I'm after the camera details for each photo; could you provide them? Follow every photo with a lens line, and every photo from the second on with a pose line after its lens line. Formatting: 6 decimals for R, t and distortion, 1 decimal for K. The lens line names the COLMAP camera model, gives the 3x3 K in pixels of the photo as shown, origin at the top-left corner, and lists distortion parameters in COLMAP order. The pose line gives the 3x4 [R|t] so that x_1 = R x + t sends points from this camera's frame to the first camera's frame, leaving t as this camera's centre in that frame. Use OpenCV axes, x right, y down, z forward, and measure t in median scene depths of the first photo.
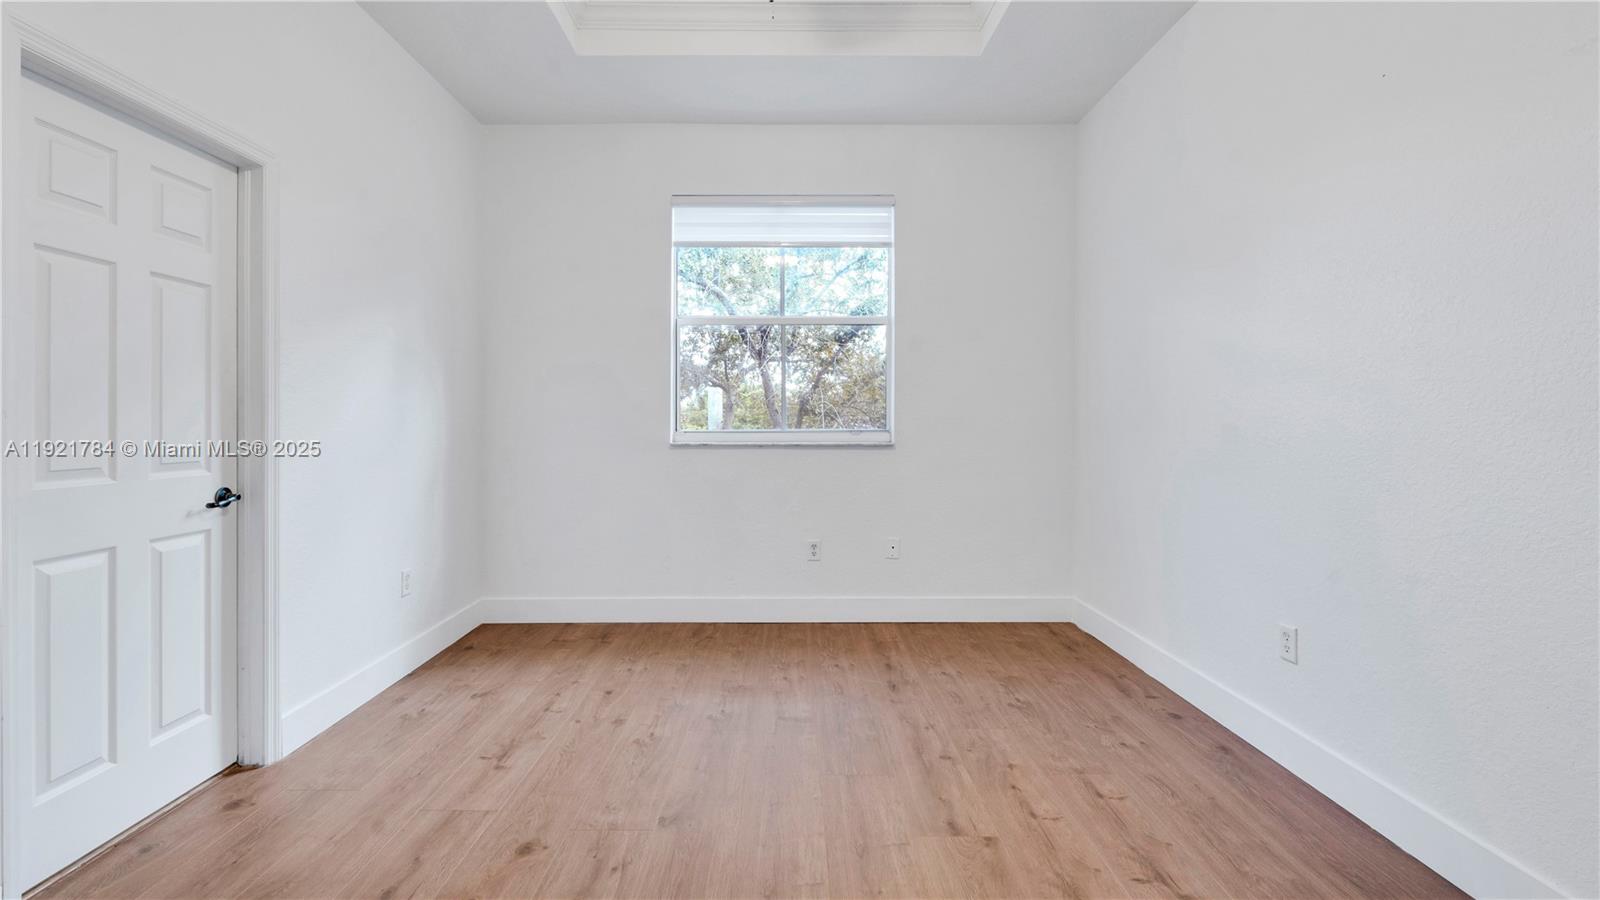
lens RADIAL K [[703.8, 0, 783.5], [0, 703.8, 430.8], [0, 0, 1]] dist [-0.003173, -0.000113]
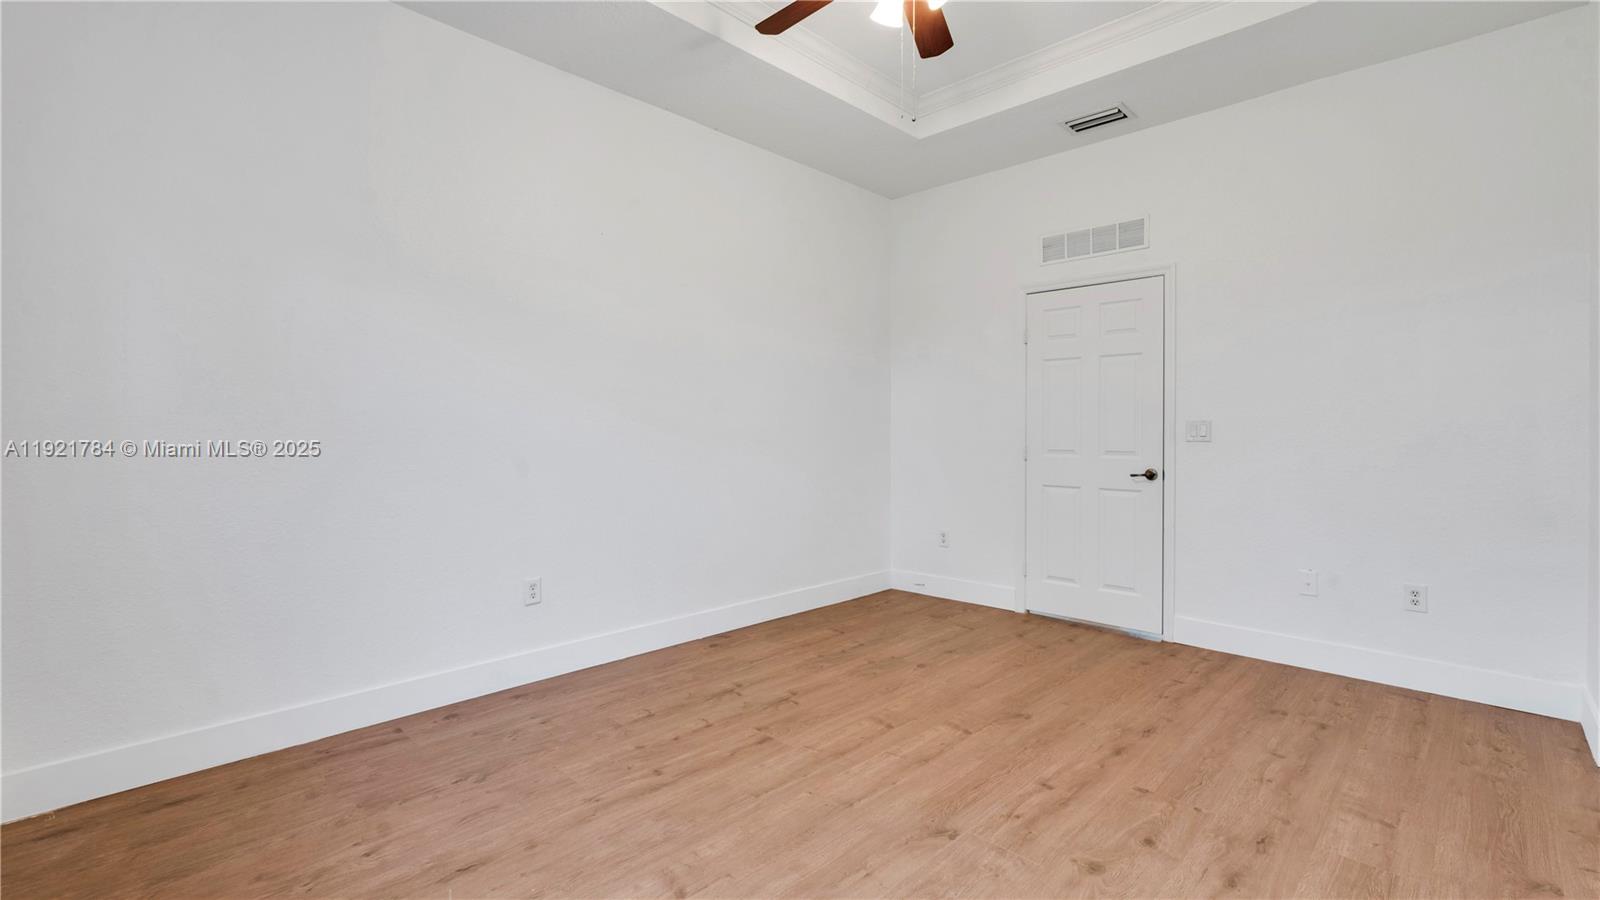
lens RADIAL K [[693.3, 0, 812.7], [0, 693.3, 409.5], [0, 0, 1]] dist [-0.002788, 0.000145]
pose [[-0.724079, 0.022094, 0.689363, -0.615799], [0.009620, 0.999713, -0.021936, -0.017153], [-0.689650, -0.009251, -0.724083, 1.596826]]
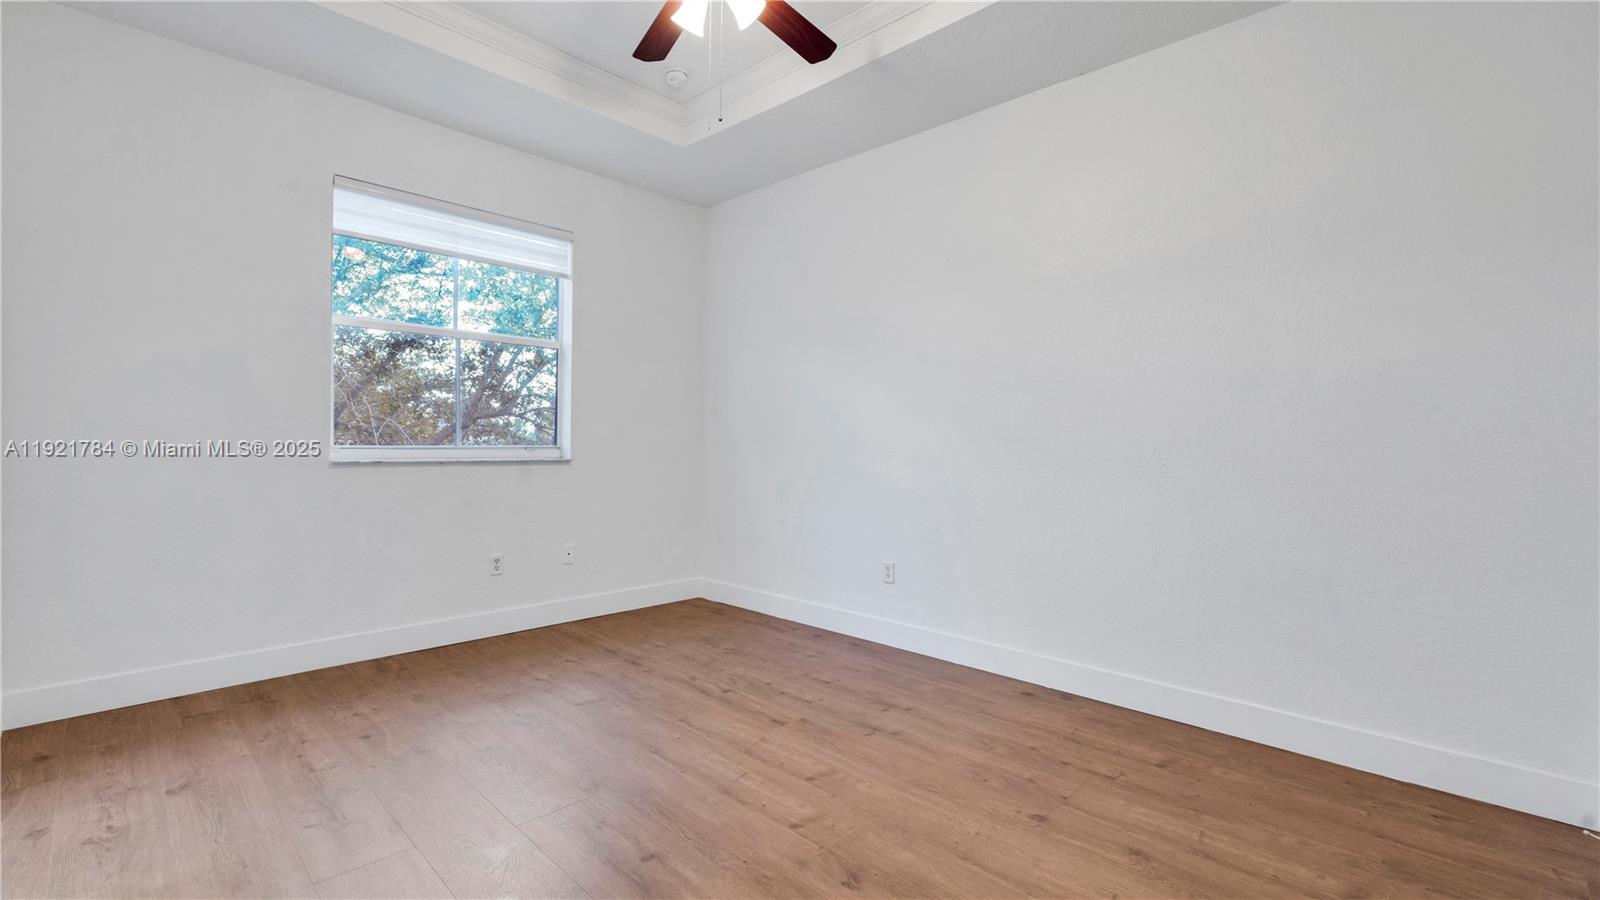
lens RADIAL K [[703.8, 0, 802.5], [0, 703.8, 454.6], [0, 0, 1]] dist [-0.003173, -0.000113]
pose [[0.690766, -0.006302, 0.723051, -0.650953], [-0.000406, 0.999958, 0.009103, 0.001849], [-0.723079, -0.006582, 0.690734, -0.026594]]
